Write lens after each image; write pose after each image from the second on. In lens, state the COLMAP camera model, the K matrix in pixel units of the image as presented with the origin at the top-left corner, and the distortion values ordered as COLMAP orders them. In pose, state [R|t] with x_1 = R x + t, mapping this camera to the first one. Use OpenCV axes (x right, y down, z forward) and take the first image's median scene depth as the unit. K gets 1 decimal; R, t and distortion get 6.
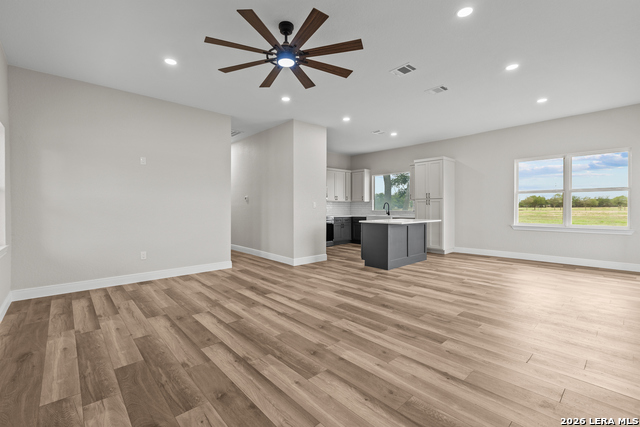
lens RADIAL K [[285.1, 0, 320.0], [0, 285.1, 208.7], [0, 0, 1]] dist [0.000487, -0.000011]
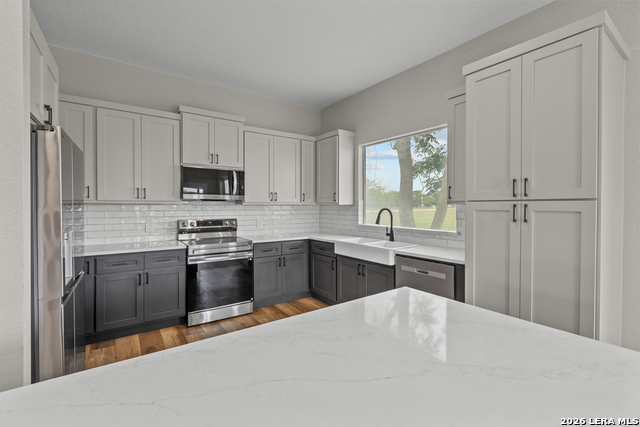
lens RADIAL K [[285.1, 0, 320.0], [0, 285.1, 208.7], [0, 0, 1]] dist [0.000487, -0.000011]
pose [[0.992356, 0.006663, -0.123228, 0.179660], [-0.005737, 0.999953, 0.007868, -0.021412], [0.123275, -0.007101, 0.992347, 0.559865]]
